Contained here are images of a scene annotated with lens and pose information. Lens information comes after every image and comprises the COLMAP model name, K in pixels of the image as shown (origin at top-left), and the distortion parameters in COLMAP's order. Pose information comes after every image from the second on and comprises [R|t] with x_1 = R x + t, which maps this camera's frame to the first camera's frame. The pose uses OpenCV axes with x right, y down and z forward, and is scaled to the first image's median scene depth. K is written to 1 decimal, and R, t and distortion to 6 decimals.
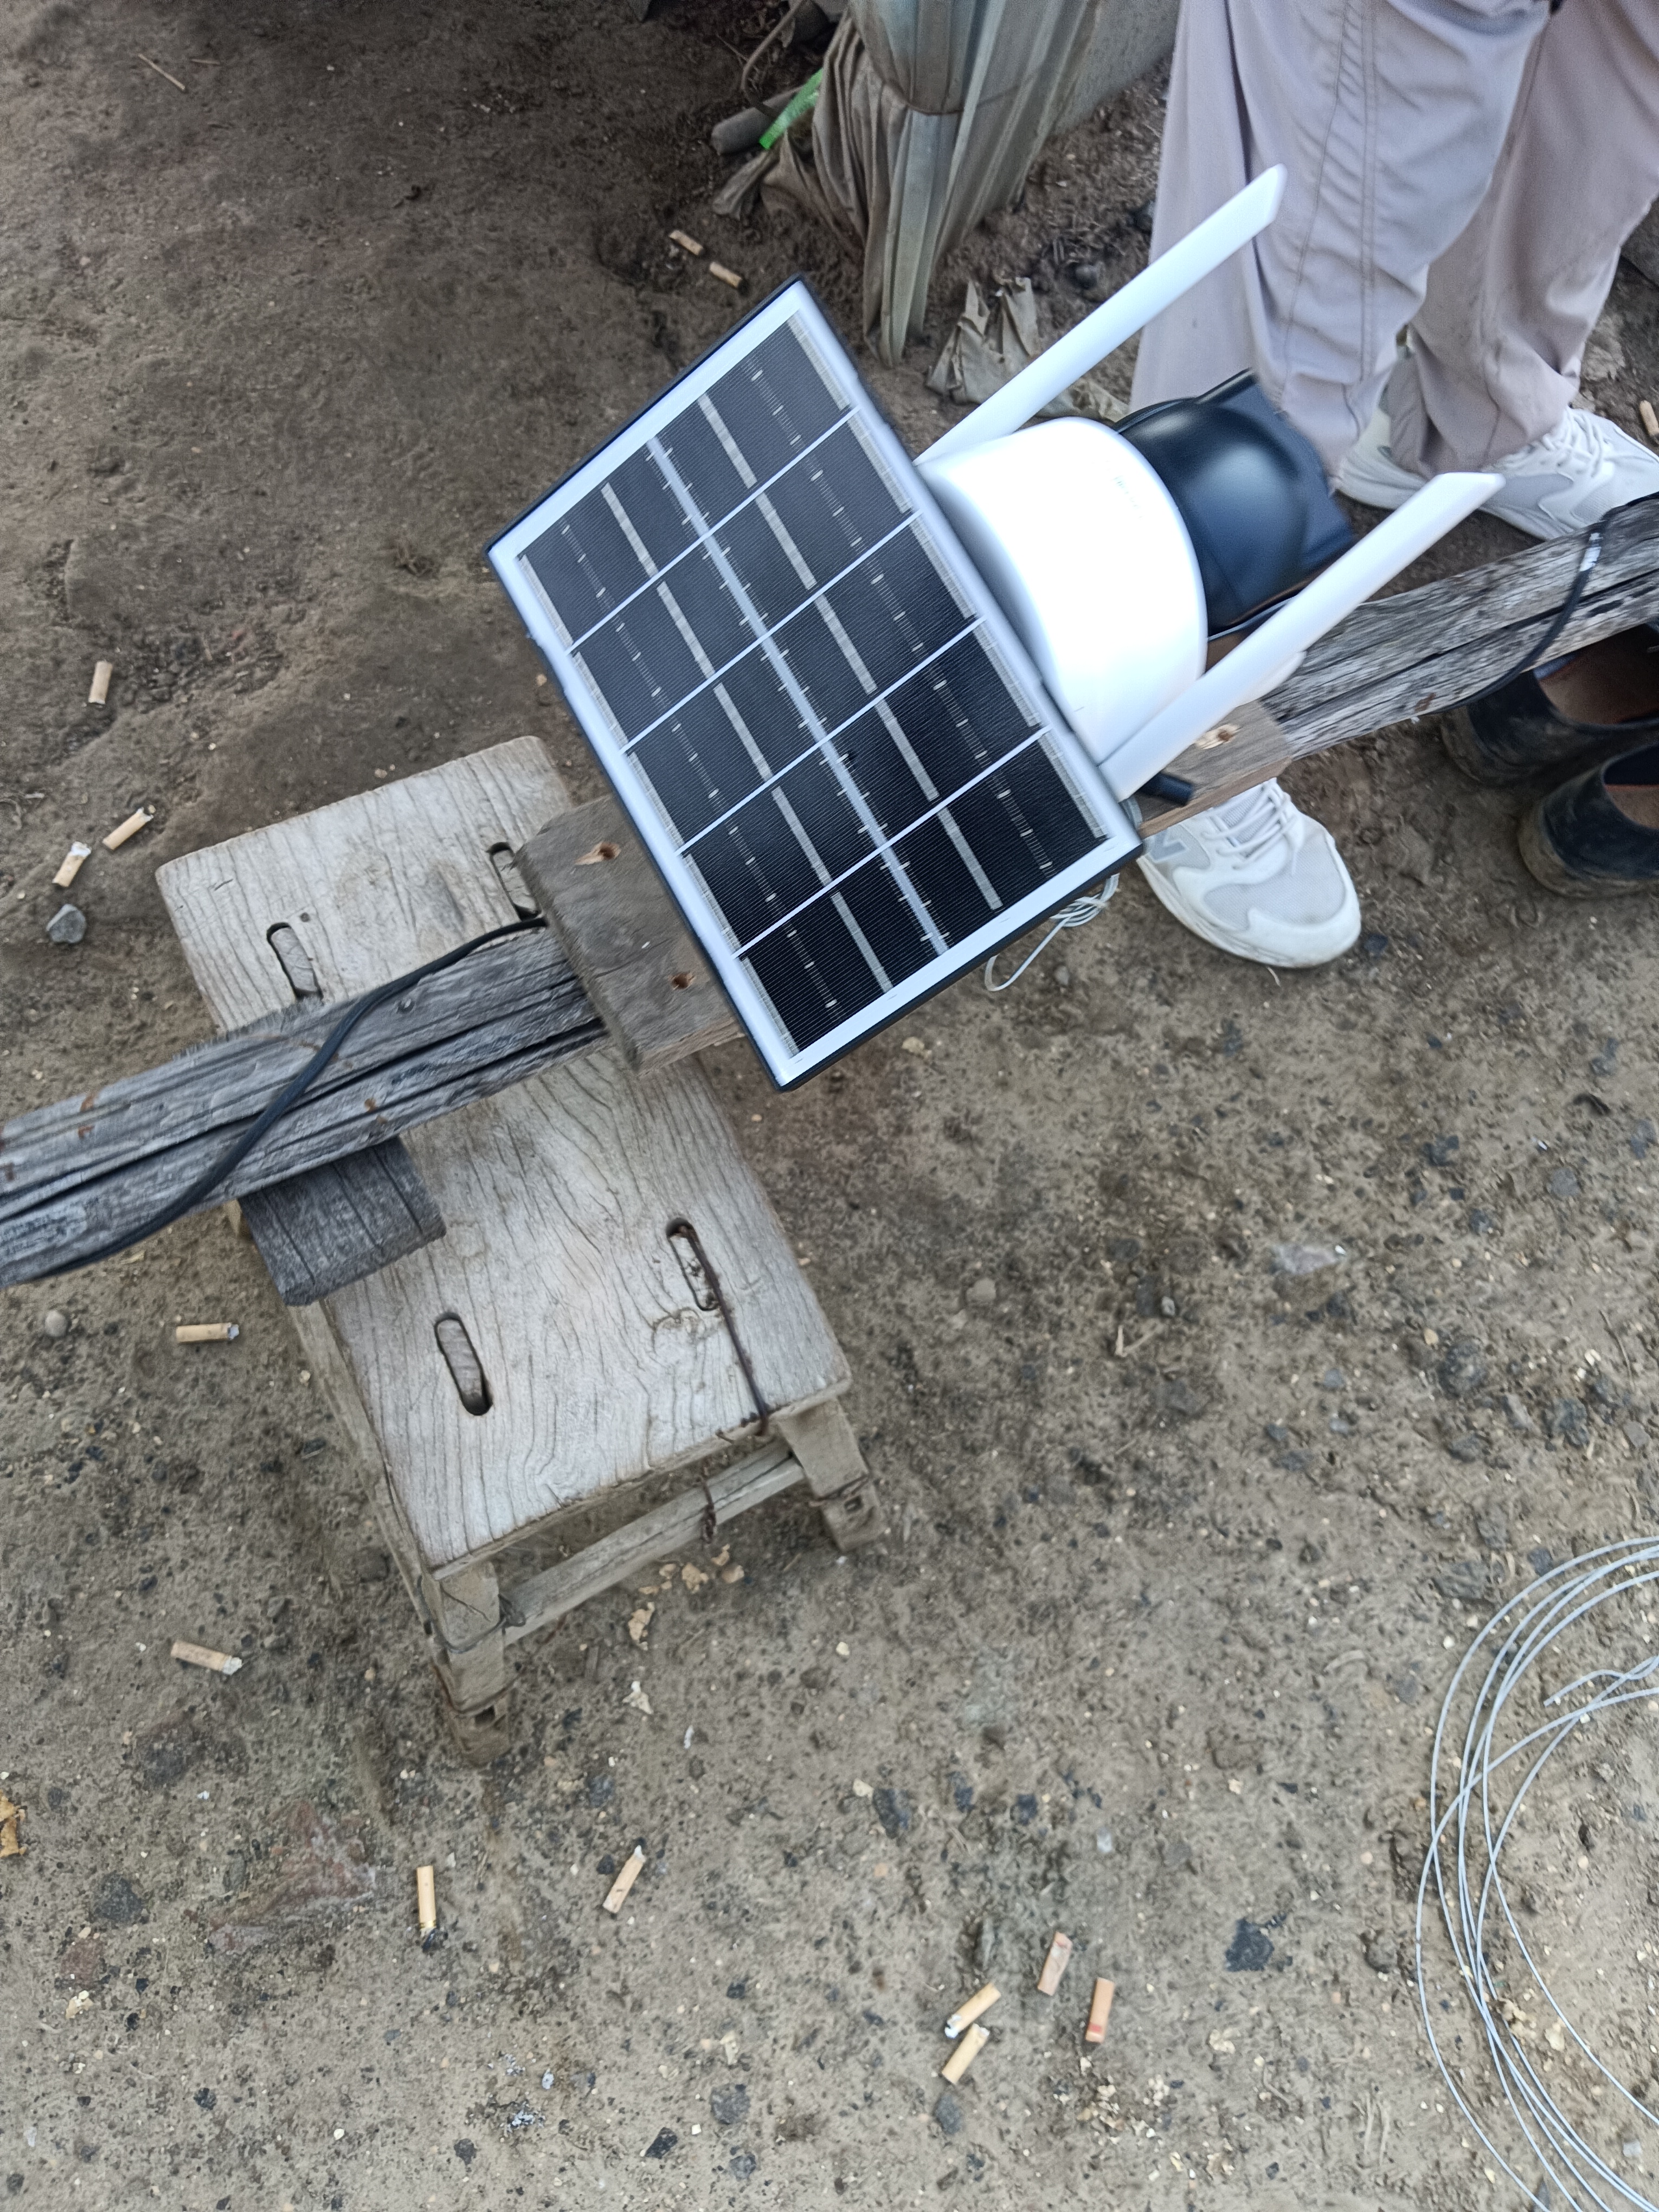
lens RADIAL K [[1796.8, 0, 796.8], [0, 1796.8, 1005.3], [0, 0, 1]] dist [0.053144, -0.091886]
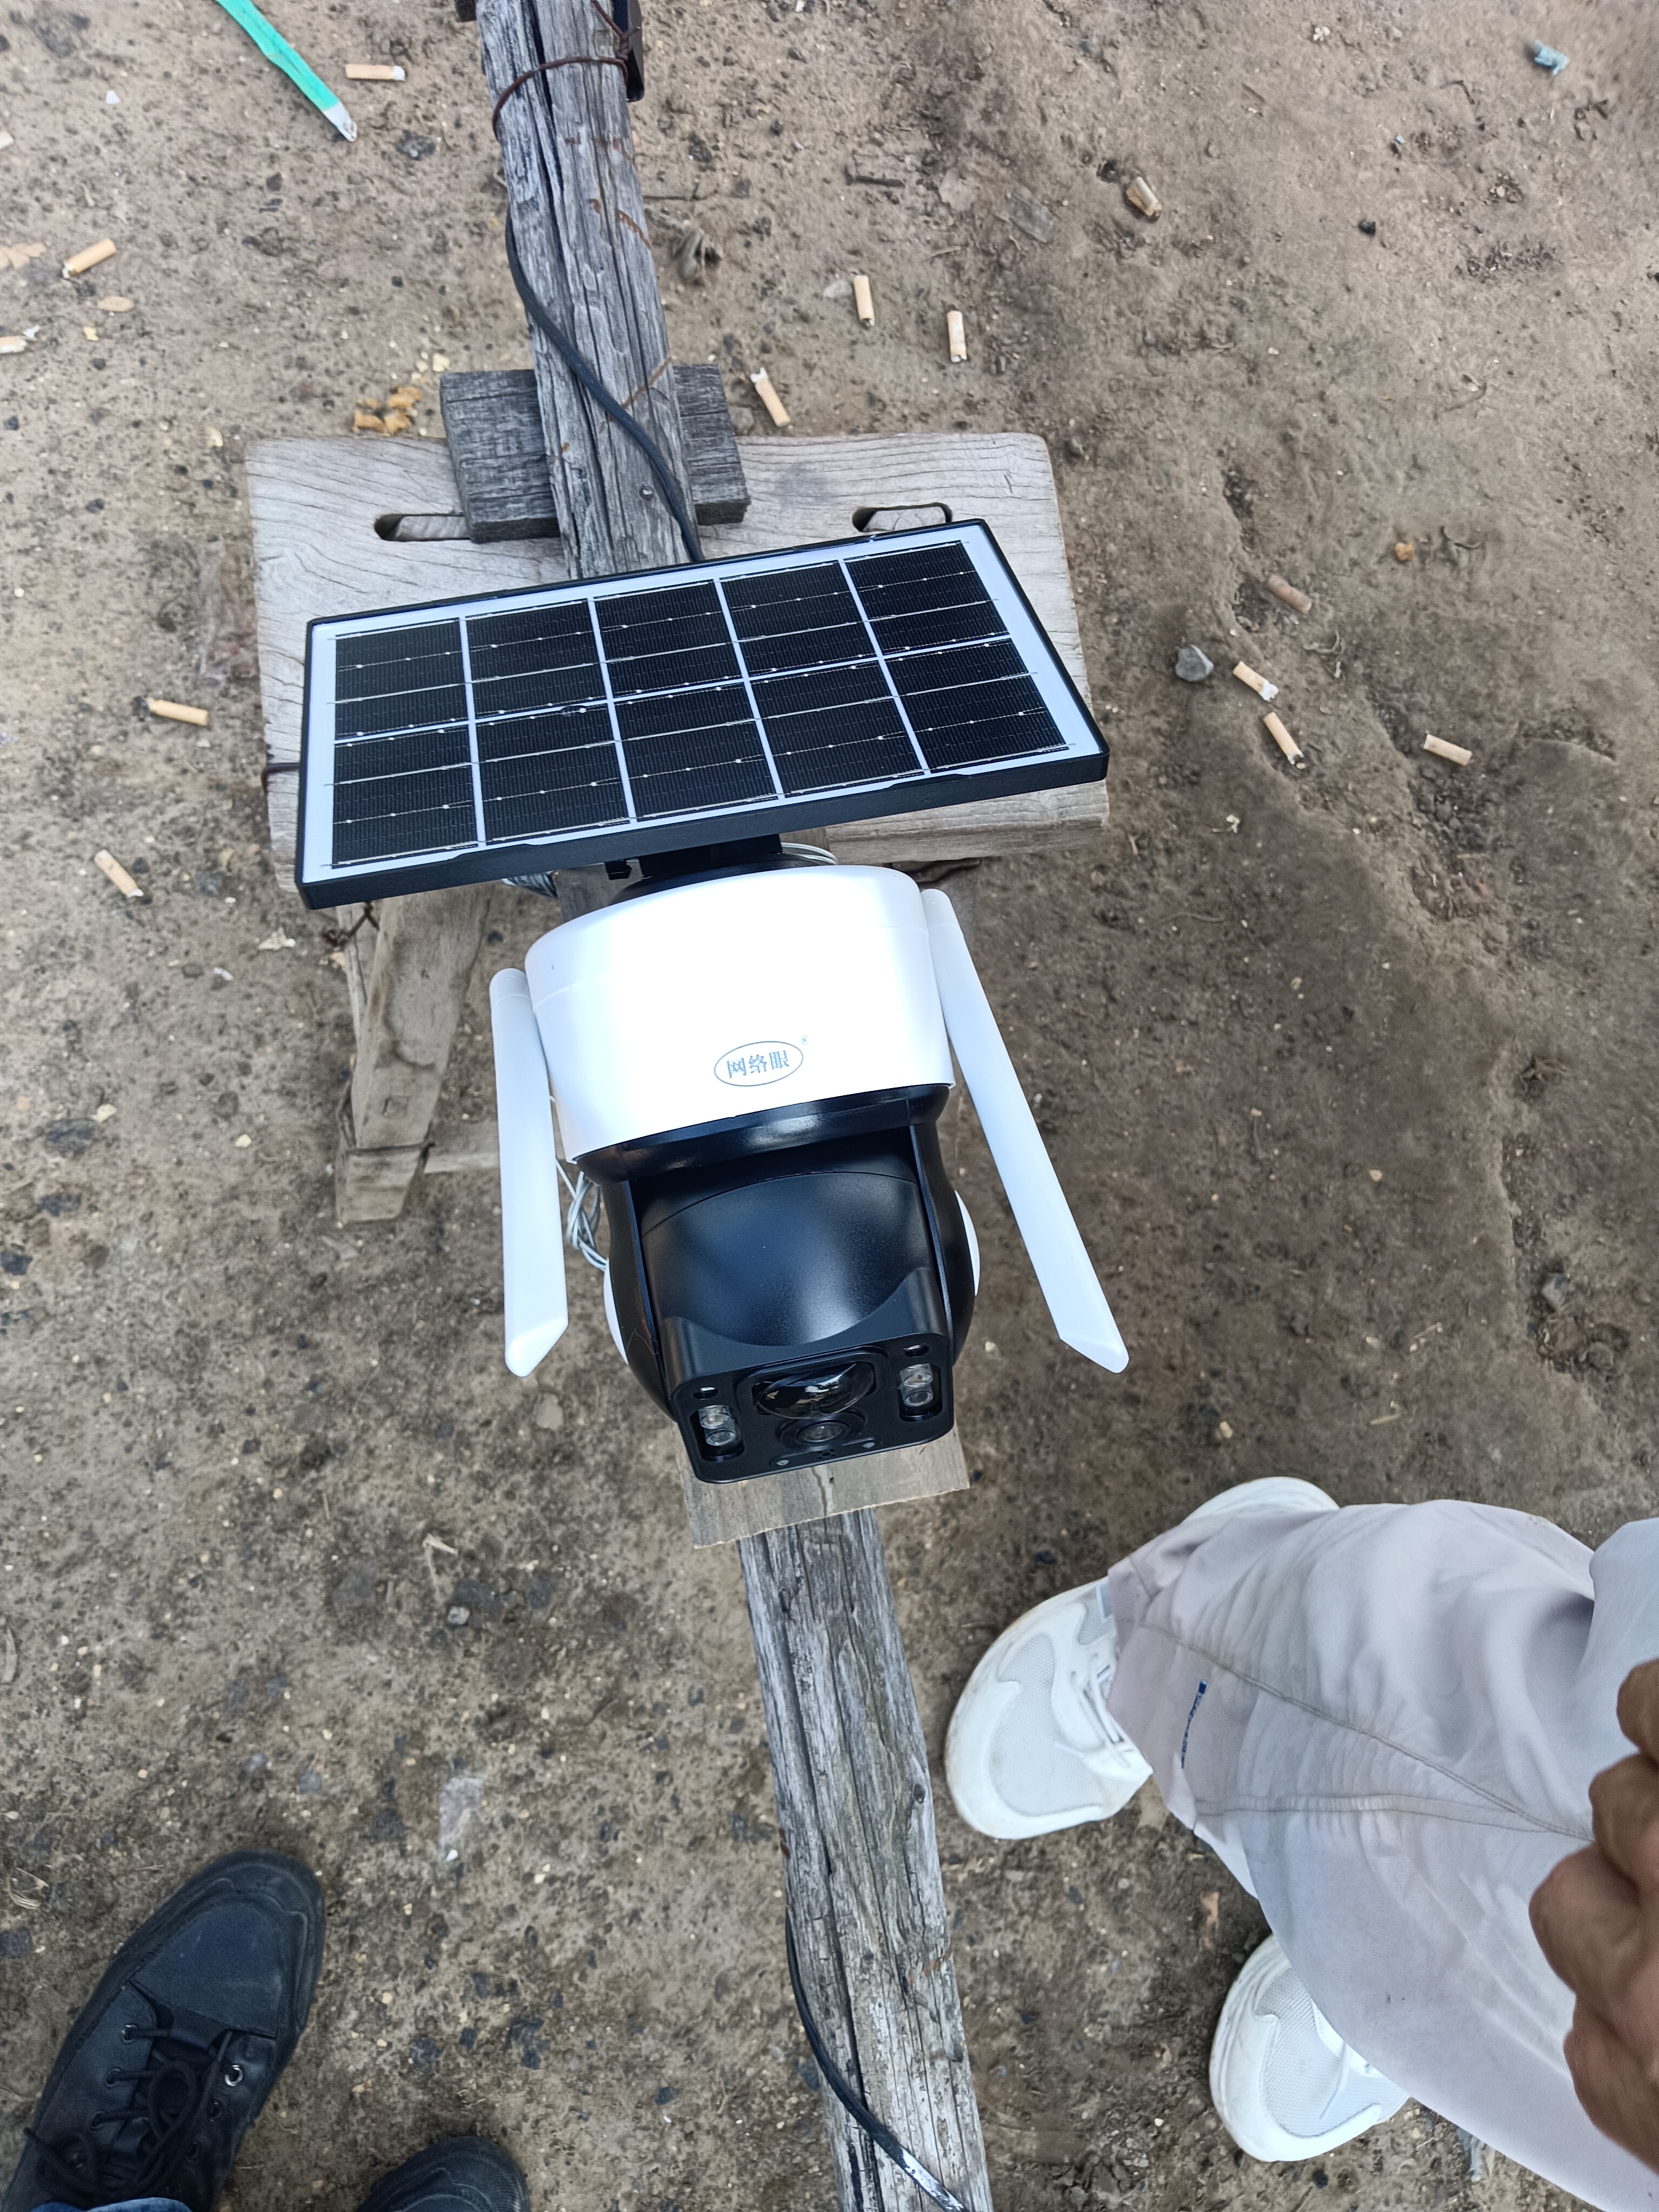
lens RADIAL K [[1796.8, 0, 814.4], [0, 1796.8, 934.6], [0, 0, 1]] dist [0.053144, -0.091886]
pose [[-0.275781, 0.899579, -0.338679, 0.164092], [-0.944311, -0.187756, 0.270230, -0.173281], [0.179504, 0.394342, 0.901262, 0.122458]]
